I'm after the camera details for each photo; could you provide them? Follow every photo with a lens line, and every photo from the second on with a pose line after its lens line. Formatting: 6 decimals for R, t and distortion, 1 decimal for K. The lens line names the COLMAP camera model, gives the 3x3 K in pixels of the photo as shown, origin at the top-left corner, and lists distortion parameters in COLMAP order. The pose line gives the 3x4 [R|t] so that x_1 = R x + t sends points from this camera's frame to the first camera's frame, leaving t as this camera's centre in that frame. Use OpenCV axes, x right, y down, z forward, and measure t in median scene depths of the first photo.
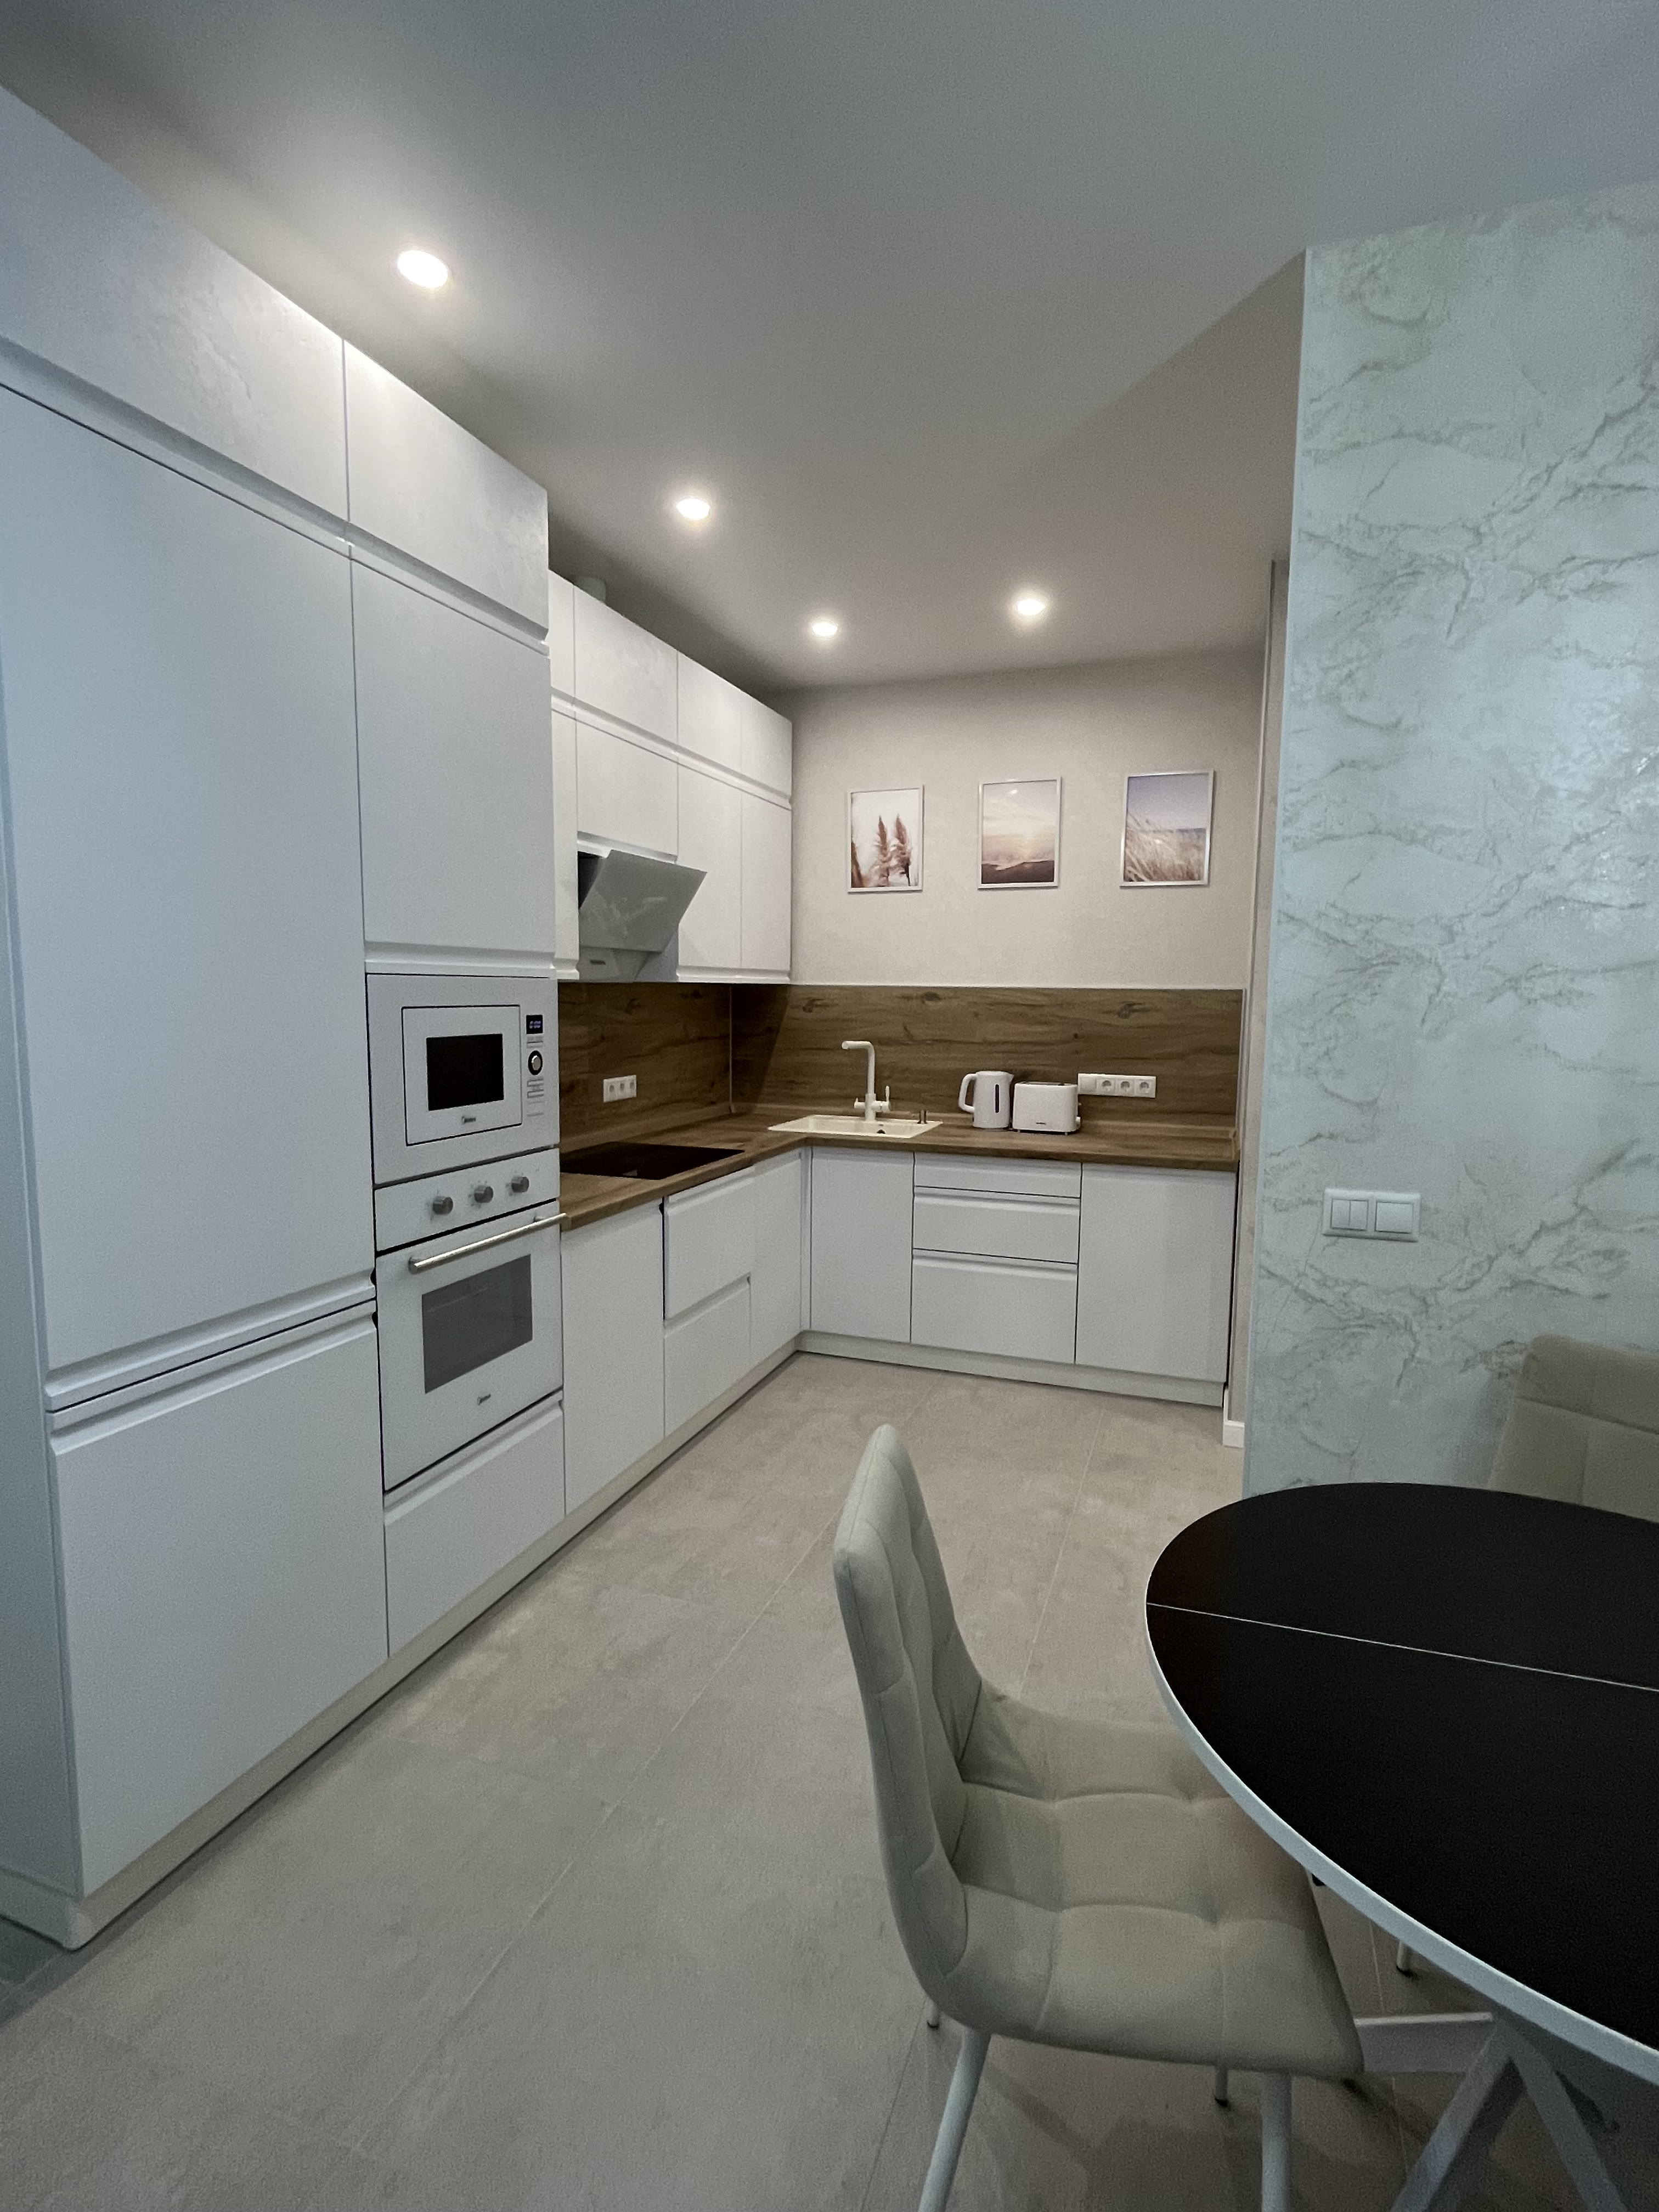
lens RADIAL K [[1077.4, 0, 831.8], [0, 1077.4, 1105.7], [0, 0, 1]] dist [-0.005438, 0.001523]
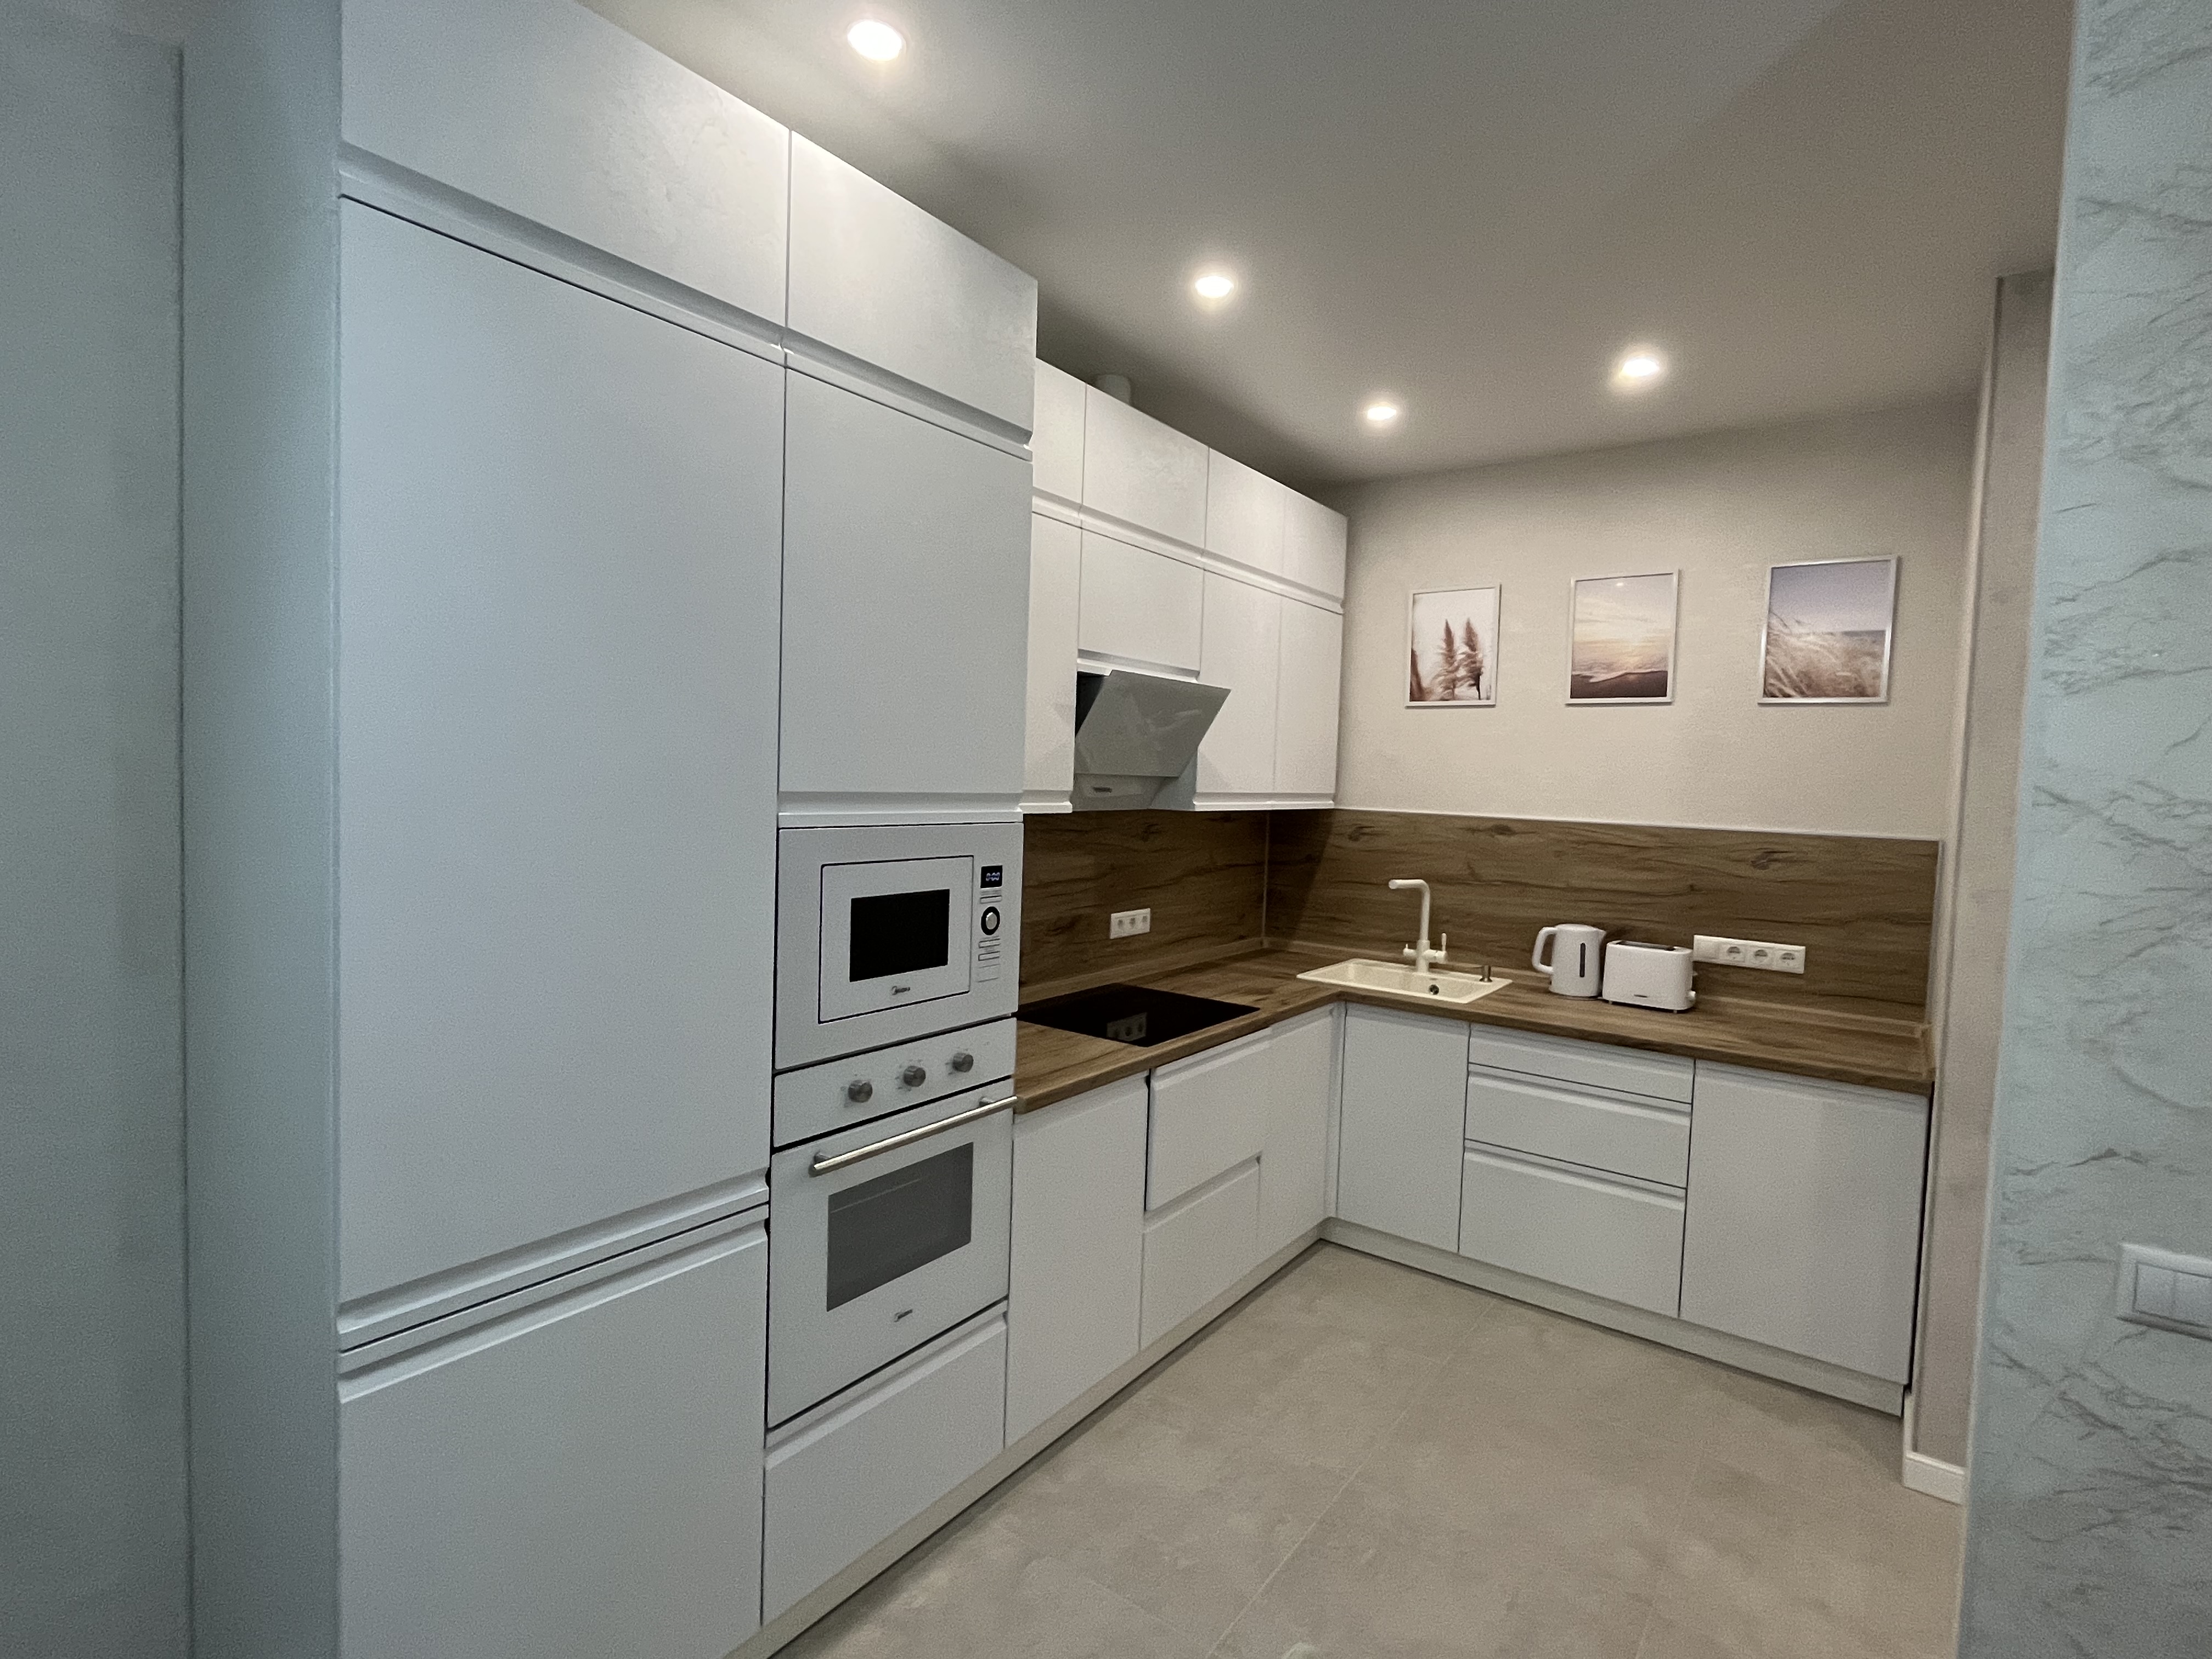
lens RADIAL K [[1077.4, 0, 1102.7], [0, 1077.4, 825.8], [0, 0, 1]] dist [-0.005438, 0.001523]
pose [[0.958592, 0.035936, -0.282506, 0.043897], [-0.053901, 0.996971, -0.056075, -0.059301], [0.279635, 0.068981, 0.957625, 0.154714]]
